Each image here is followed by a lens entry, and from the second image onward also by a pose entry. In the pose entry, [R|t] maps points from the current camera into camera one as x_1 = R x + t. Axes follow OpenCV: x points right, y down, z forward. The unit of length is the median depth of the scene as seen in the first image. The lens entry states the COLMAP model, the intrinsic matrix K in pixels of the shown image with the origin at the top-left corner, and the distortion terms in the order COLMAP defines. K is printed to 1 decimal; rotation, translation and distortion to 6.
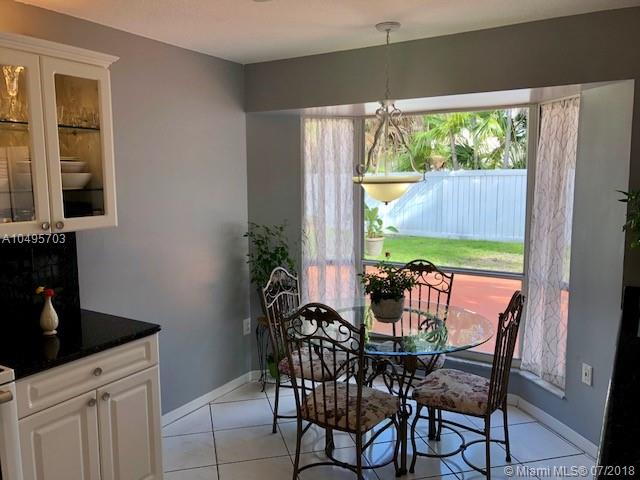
lens RADIAL K [[524.3, 0, 320.2], [0, 524.3, 231.1], [0, 0, 1]] dist [0.025984, -0.007783]
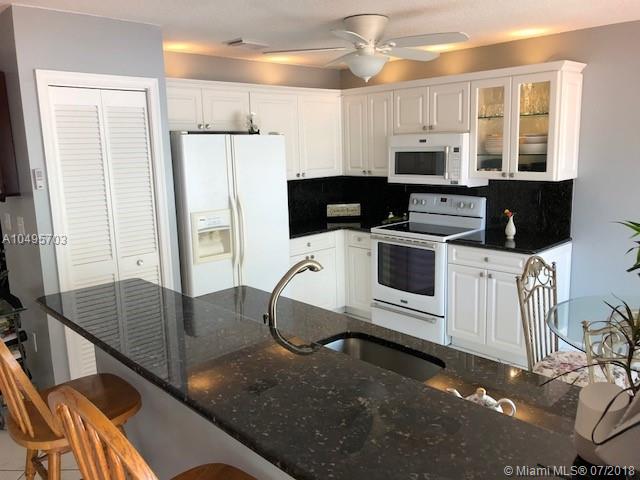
lens RADIAL K [[524.3, 0, 320.2], [0, 524.3, 231.1], [0, 0, 1]] dist [0.025984, -0.007783]
pose [[-0.260645, 0.175494, -0.949350, 1.281814], [-0.079832, 0.976054, 0.202349, -0.126868], [0.962128, 0.128530, -0.240394, 0.829119]]
